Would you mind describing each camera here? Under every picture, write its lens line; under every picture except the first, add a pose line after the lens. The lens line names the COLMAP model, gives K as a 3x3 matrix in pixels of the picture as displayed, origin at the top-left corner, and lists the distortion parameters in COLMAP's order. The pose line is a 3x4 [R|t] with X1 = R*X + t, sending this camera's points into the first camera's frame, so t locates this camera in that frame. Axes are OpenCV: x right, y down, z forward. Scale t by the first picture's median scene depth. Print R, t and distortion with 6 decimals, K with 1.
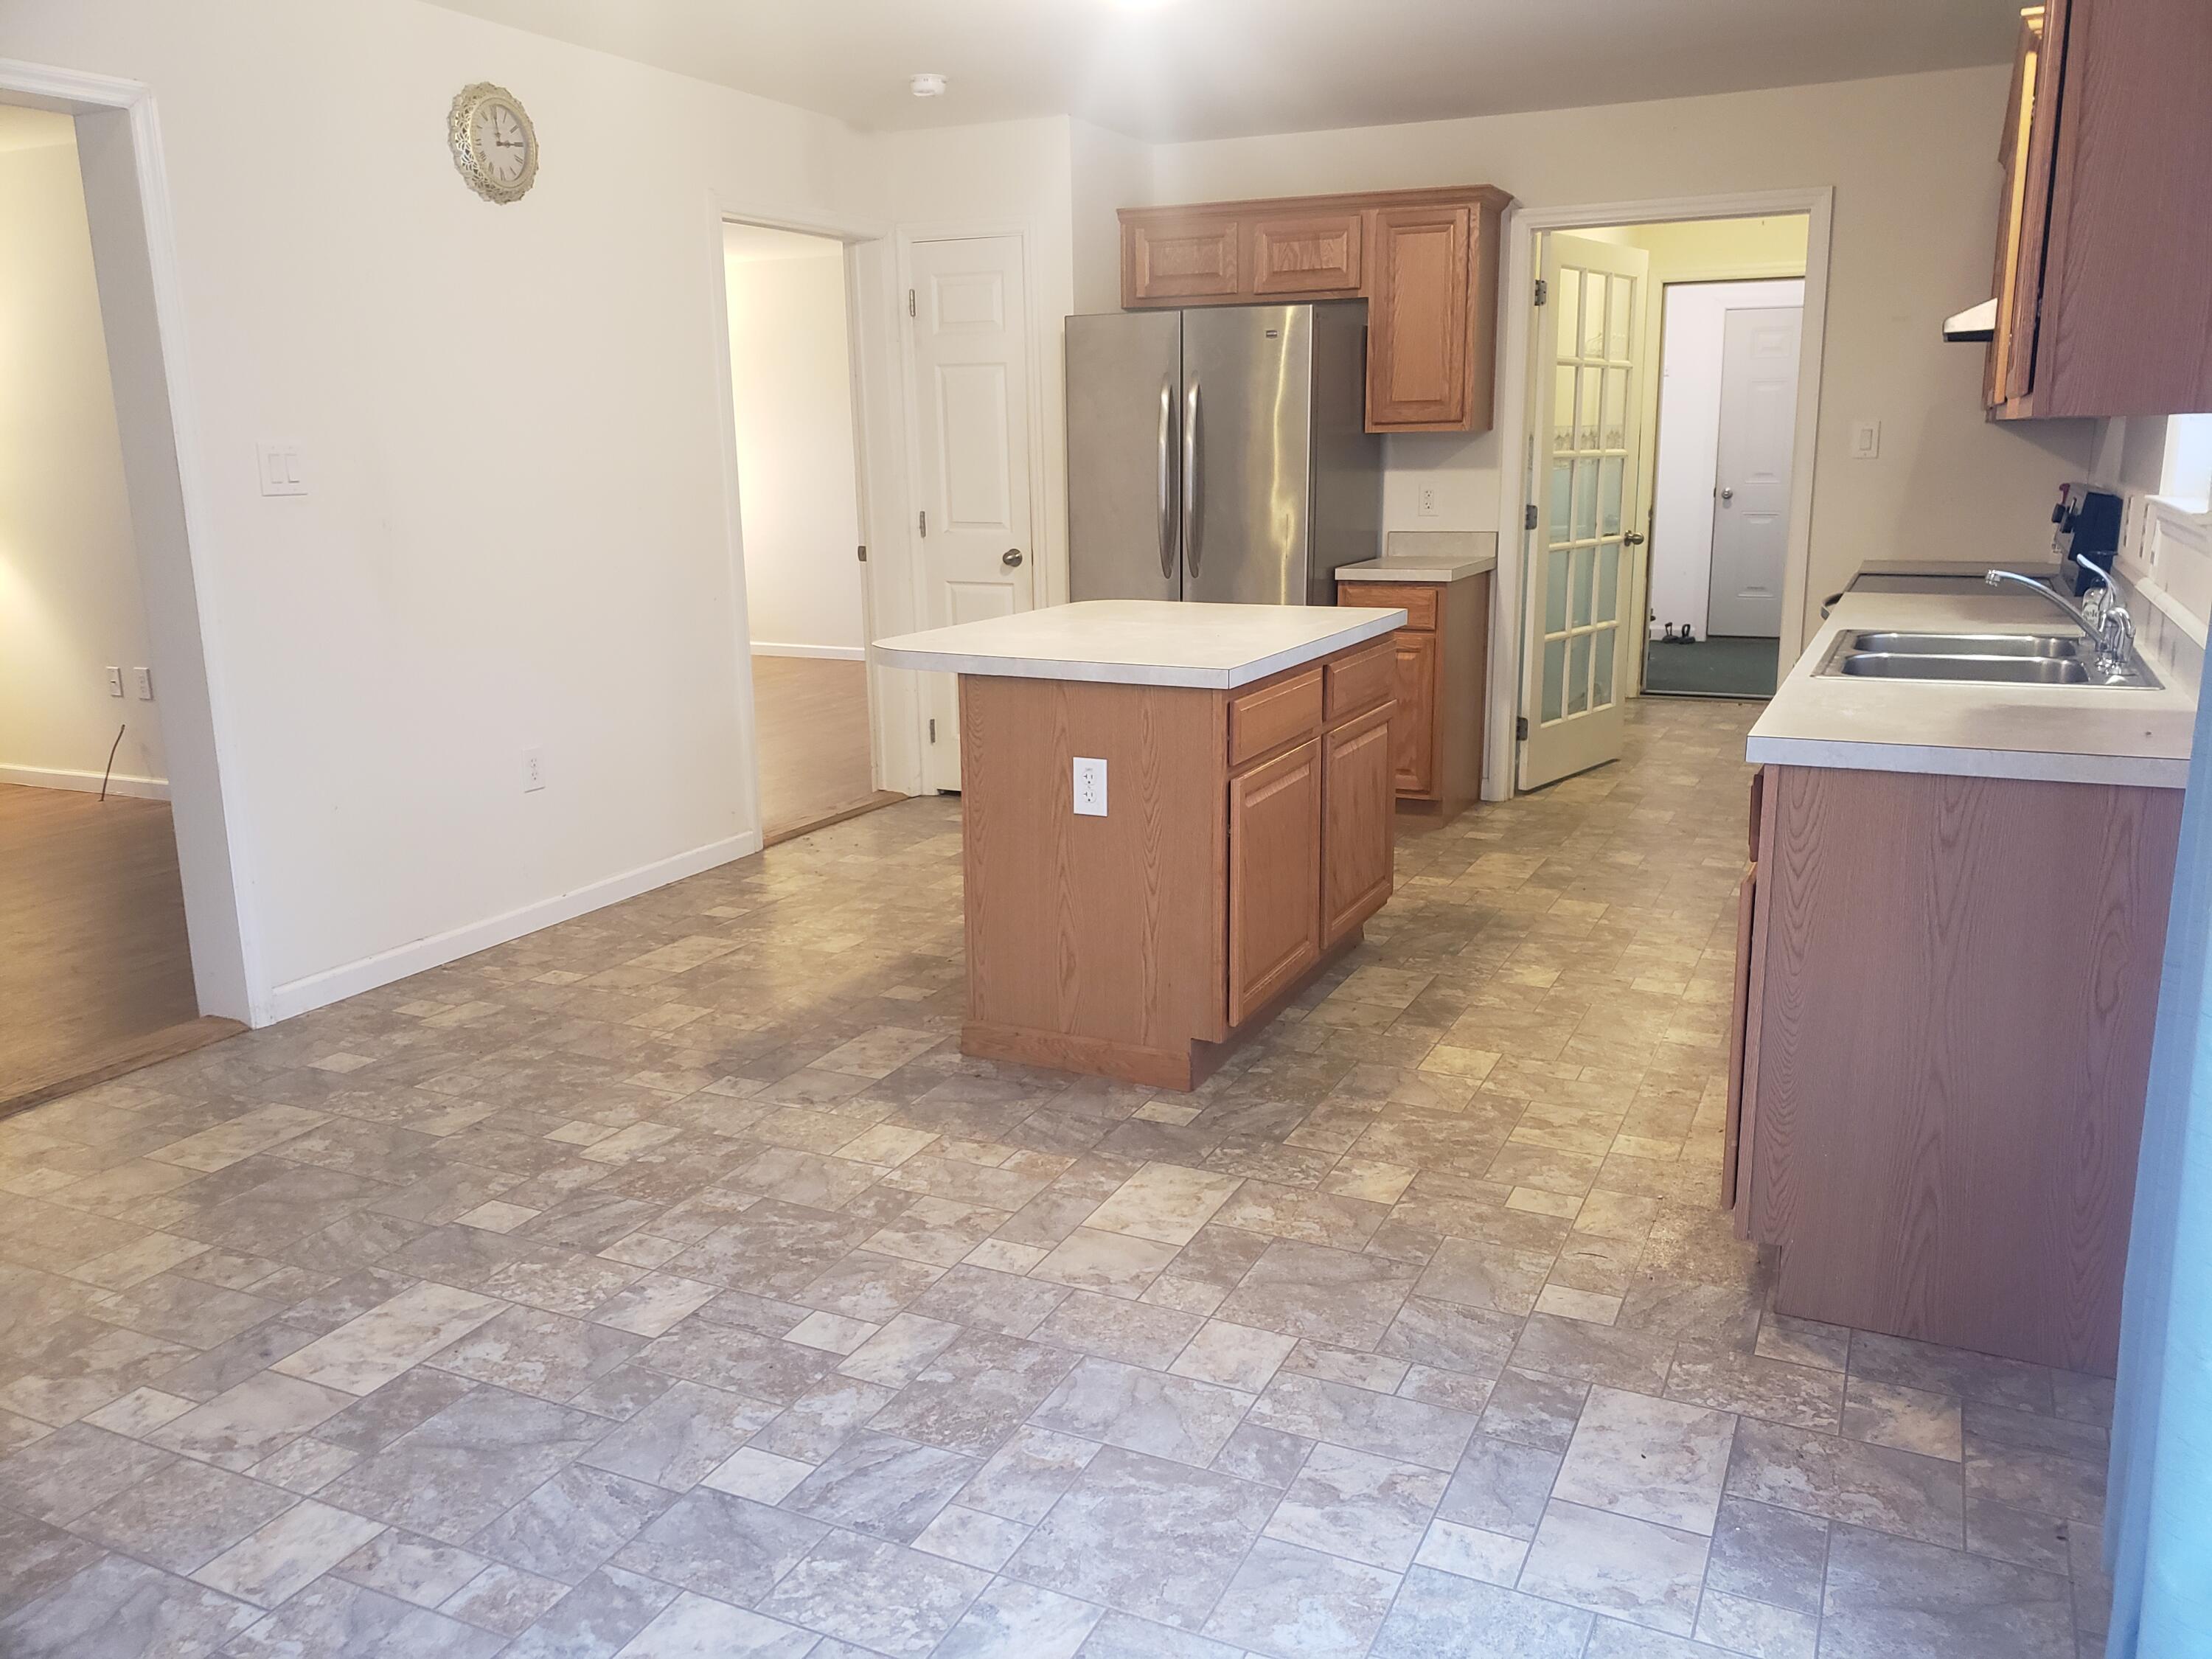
lens RADIAL K [[1740.9, 0, 1106.0], [0, 1740.9, 829.5], [0, 0, 1]] dist [-0.005288, 0.061729]
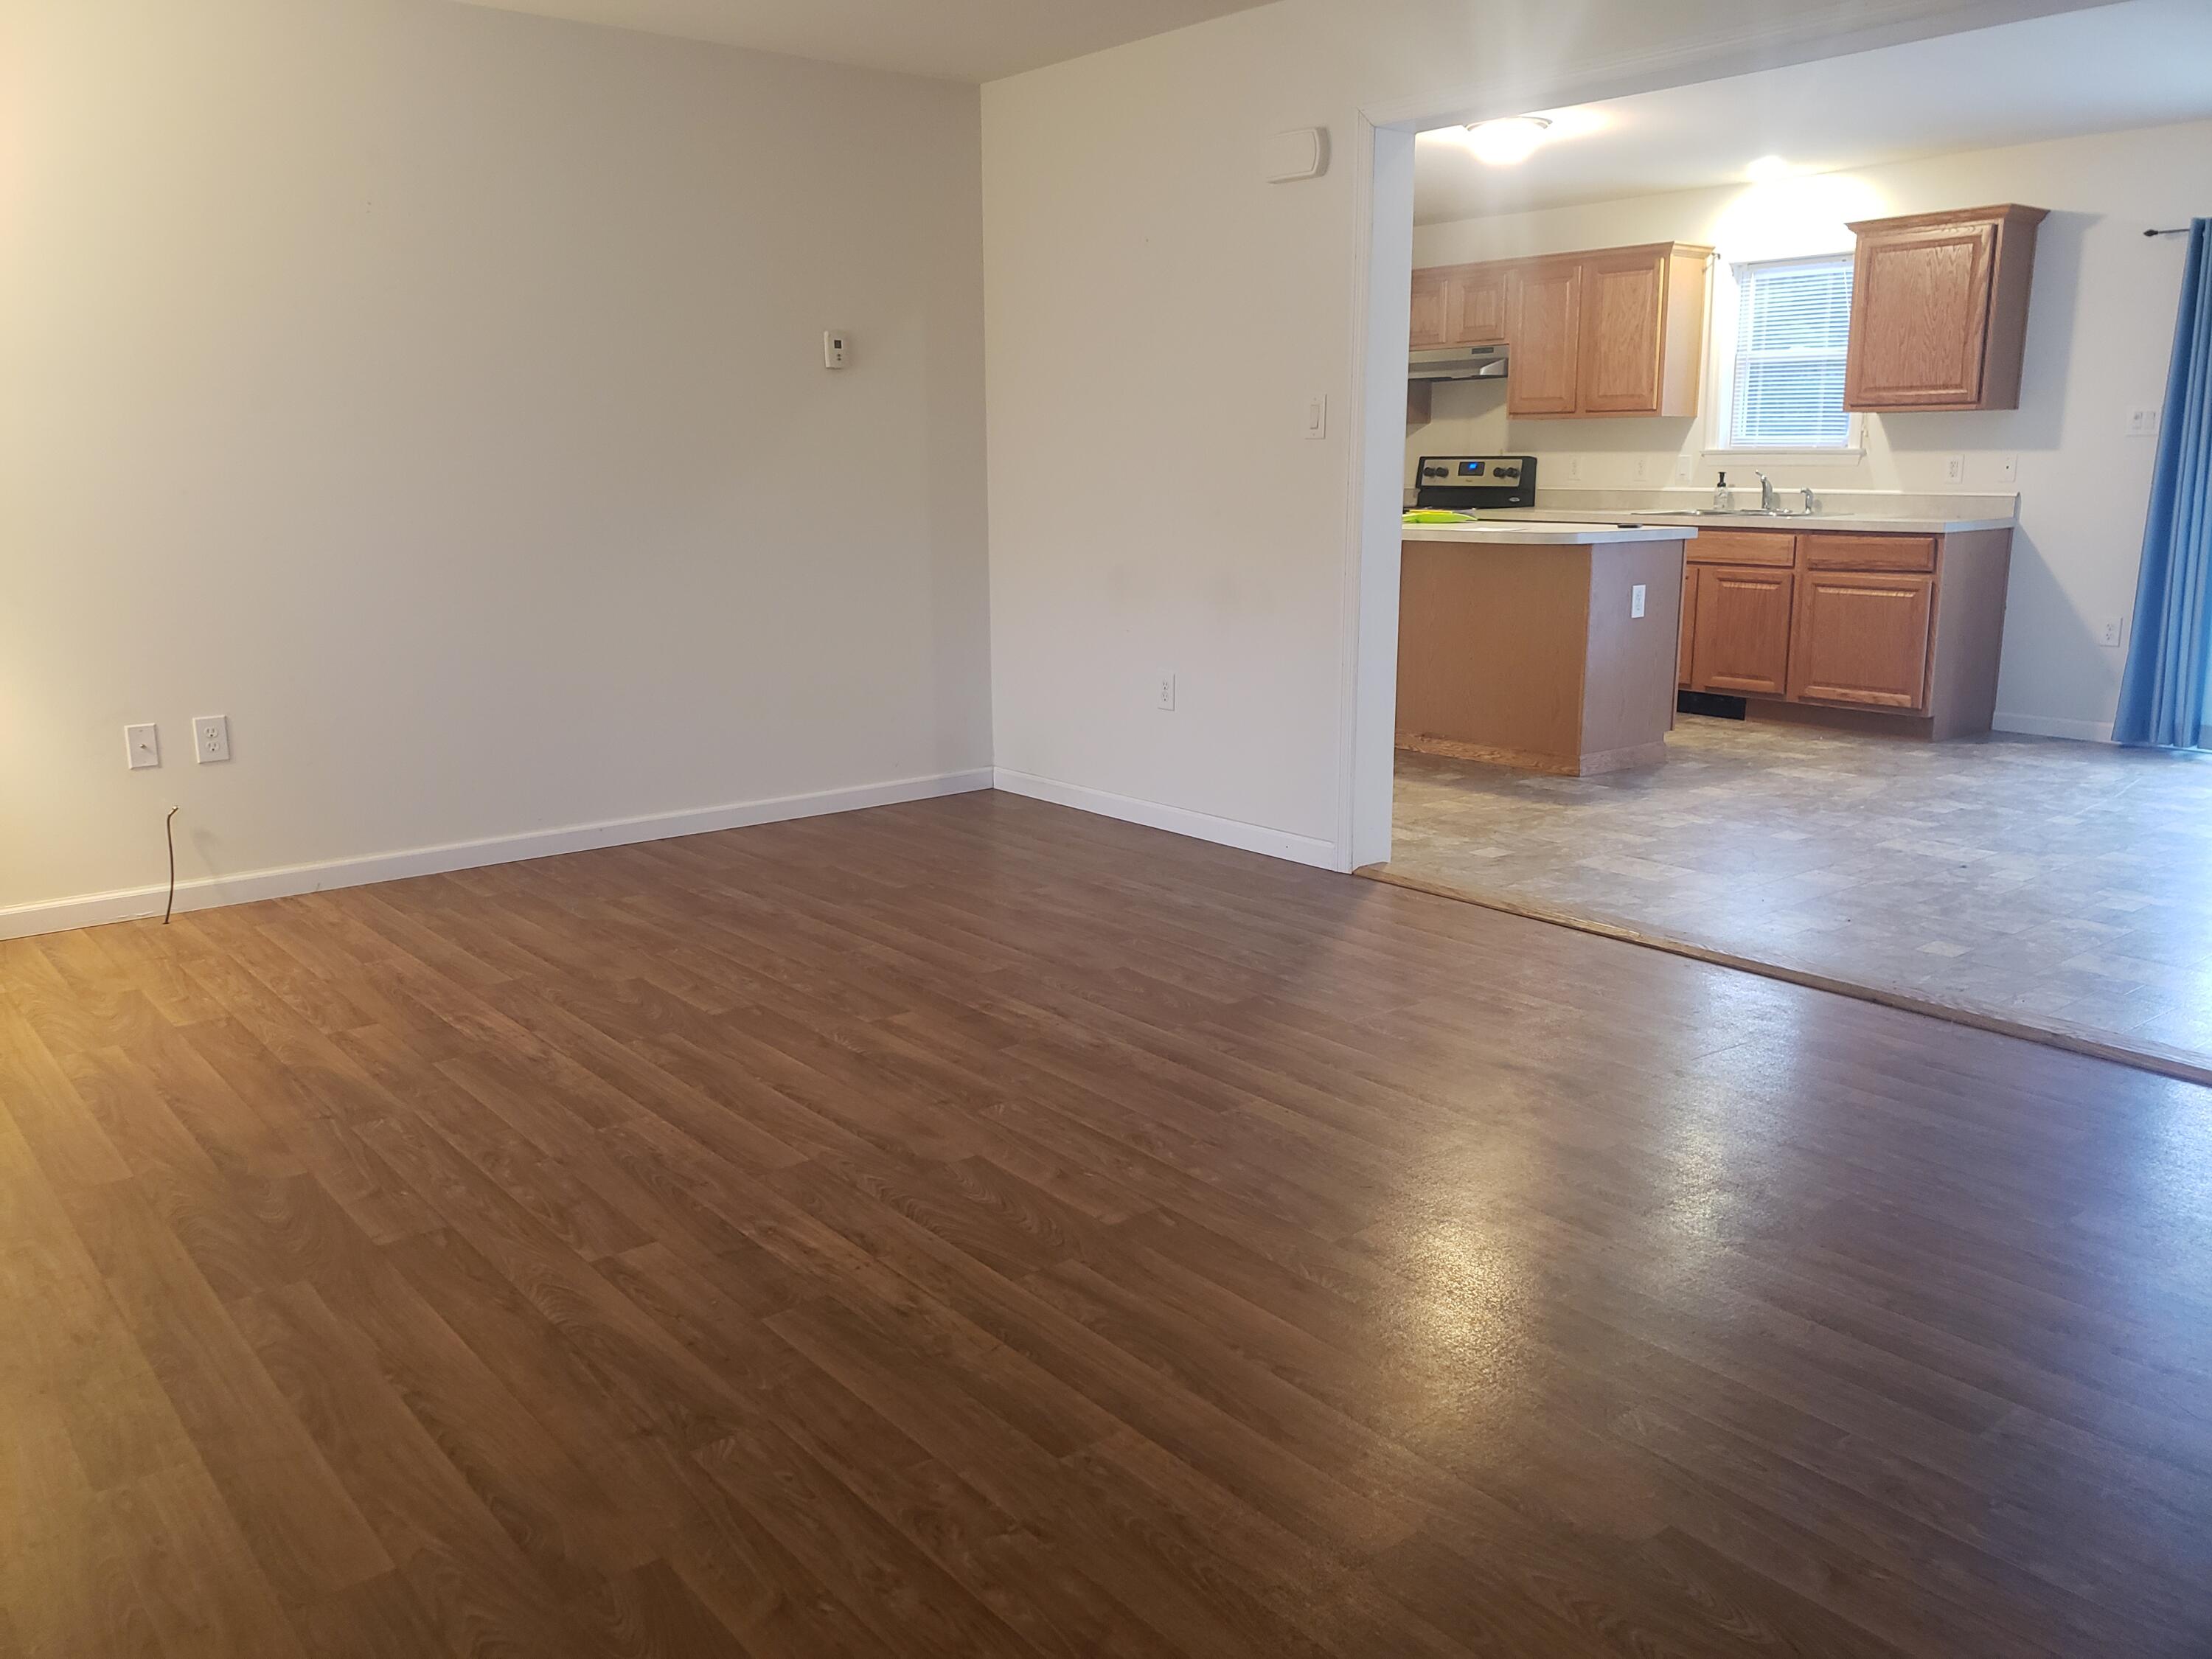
lens RADIAL K [[1734.0, 0, 1106.3], [0, 1734.0, 771.9], [0, 0, 1]] dist [0.001597, -0.004389]
pose [[0.424873, -0.154050, 0.892049, -2.278239], [0.200614, 0.976935, 0.073159, -0.114632], [-0.882744, 0.147874, 0.445978, 0.855669]]
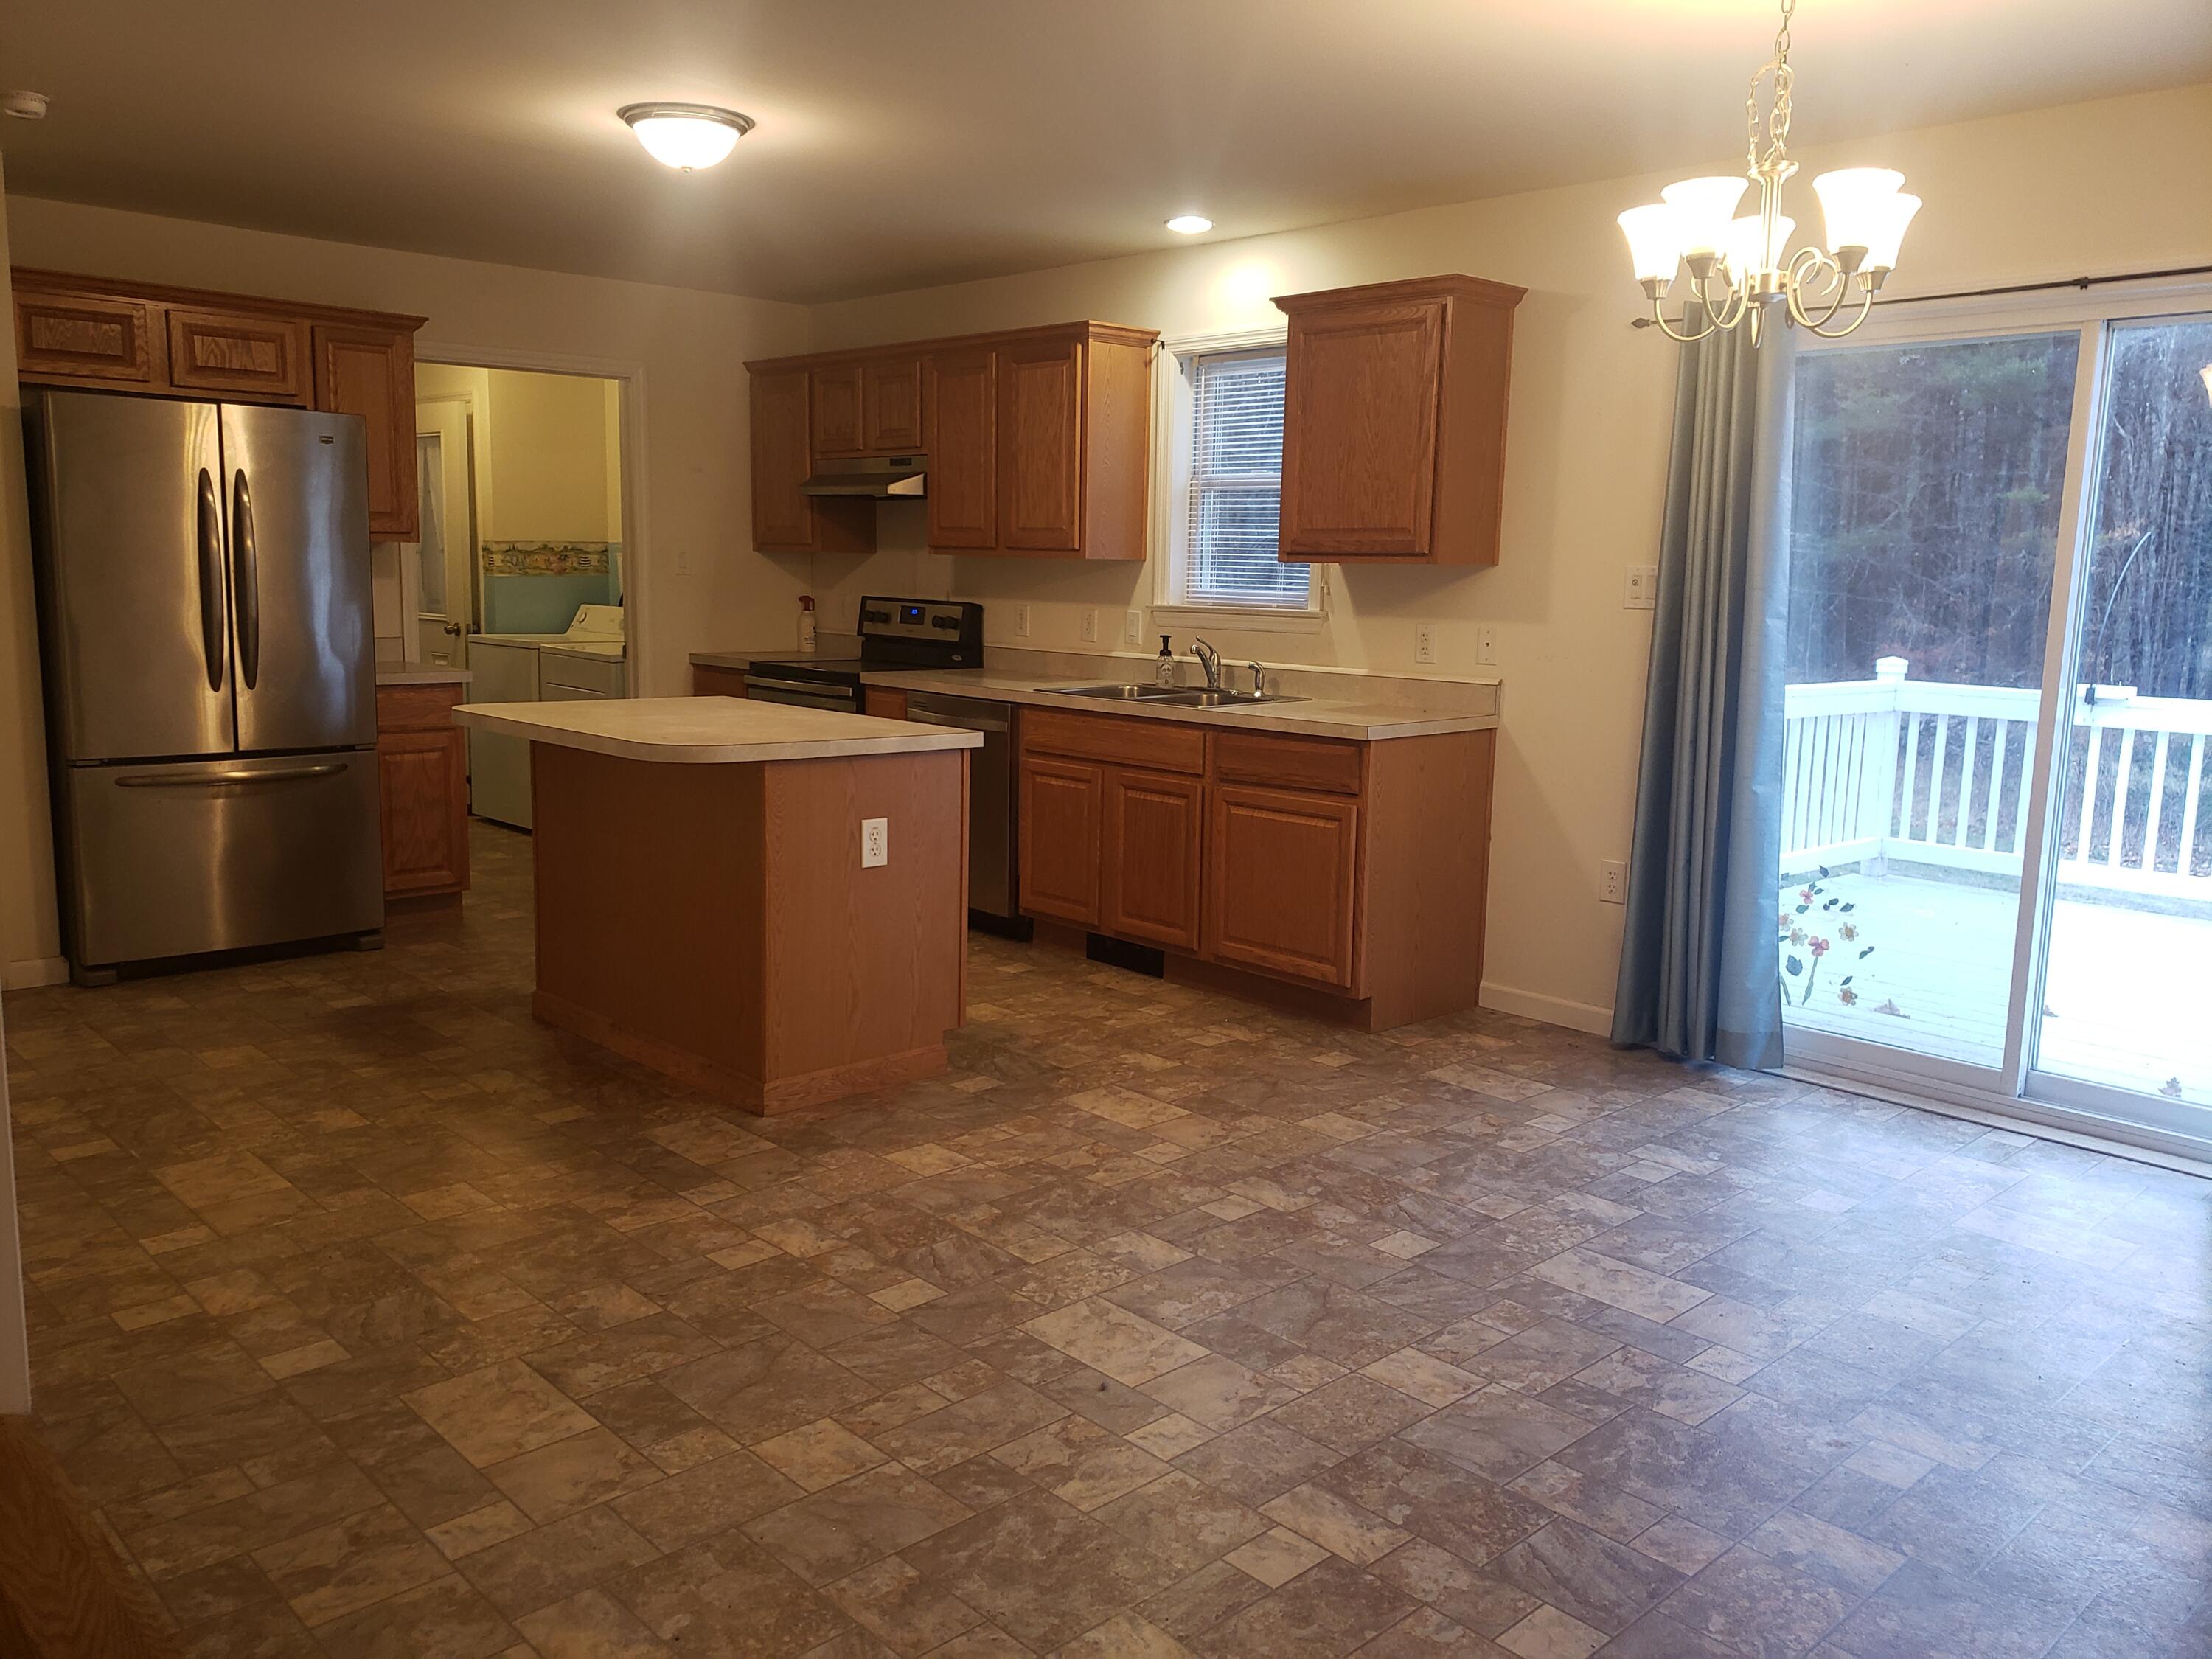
lens RADIAL K [[1740.4, 0, 1106.0], [0, 1740.4, 829.5], [0, 0, 1]] dist [0.094101, -0.113657]
pose [[0.352839, -0.122543, 0.927625, -1.294797], [0.180797, 0.981633, 0.060908, -0.094898], [-0.918051, 0.146221, 0.368513, 0.489407]]
